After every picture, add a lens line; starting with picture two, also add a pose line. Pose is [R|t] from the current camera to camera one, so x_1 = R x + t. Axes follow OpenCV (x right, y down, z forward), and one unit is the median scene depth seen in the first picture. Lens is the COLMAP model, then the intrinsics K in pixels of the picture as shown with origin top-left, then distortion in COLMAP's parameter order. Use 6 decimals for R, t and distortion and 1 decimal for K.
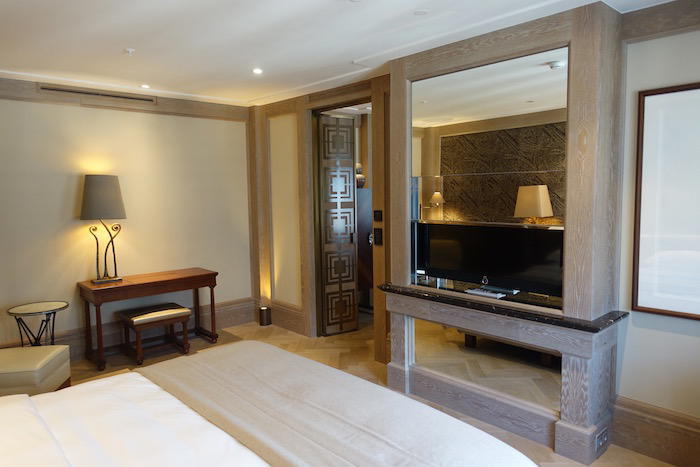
lens RADIAL K [[488.6, 0, 350.0], [0, 488.6, 233.5], [0, 0, 1]] dist [0.005456, 0.003244]
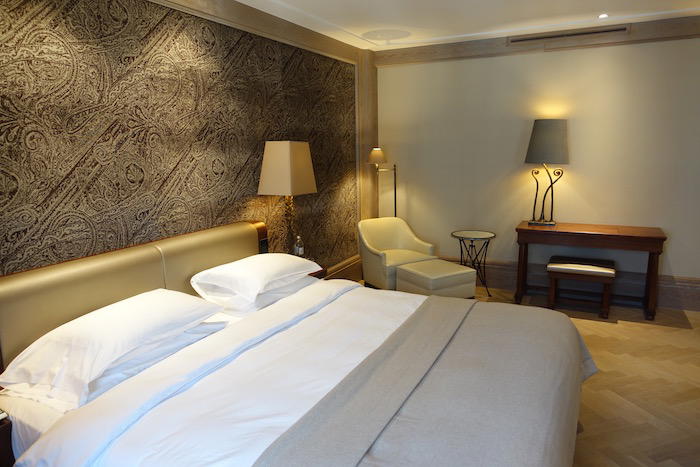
lens RADIAL K [[478.8, 0, 350.0], [0, 478.8, 233.5], [0, 0, 1]] dist [0.003152, 0.000565]
pose [[0.357305, 0.182002, -0.916083, 0.289018], [-0.068420, 0.983295, 0.168669, -0.026209], [0.931478, 0.002413, 0.363788, 0.251281]]
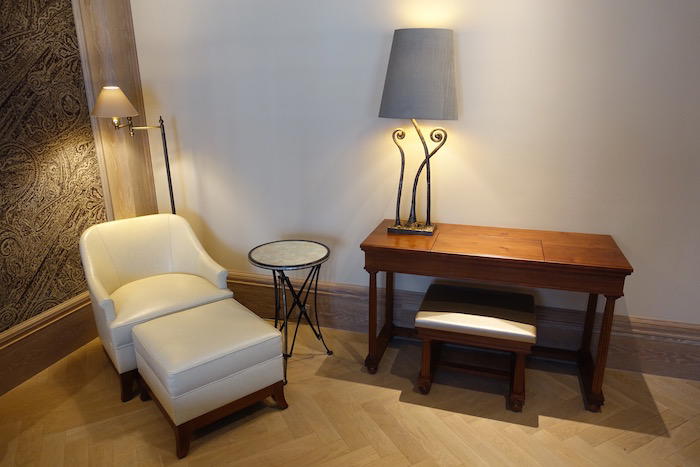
lens RADIAL K [[488.6, 0, 350.0], [0, 488.6, 233.5], [0, 0, 1]] dist [0.005456, 0.003244]
pose [[0.502277, 0.276514, -0.819303, -0.066328], [-0.067584, 0.957148, 0.281604, -0.053885], [0.862061, -0.086072, 0.499441, 0.649743]]
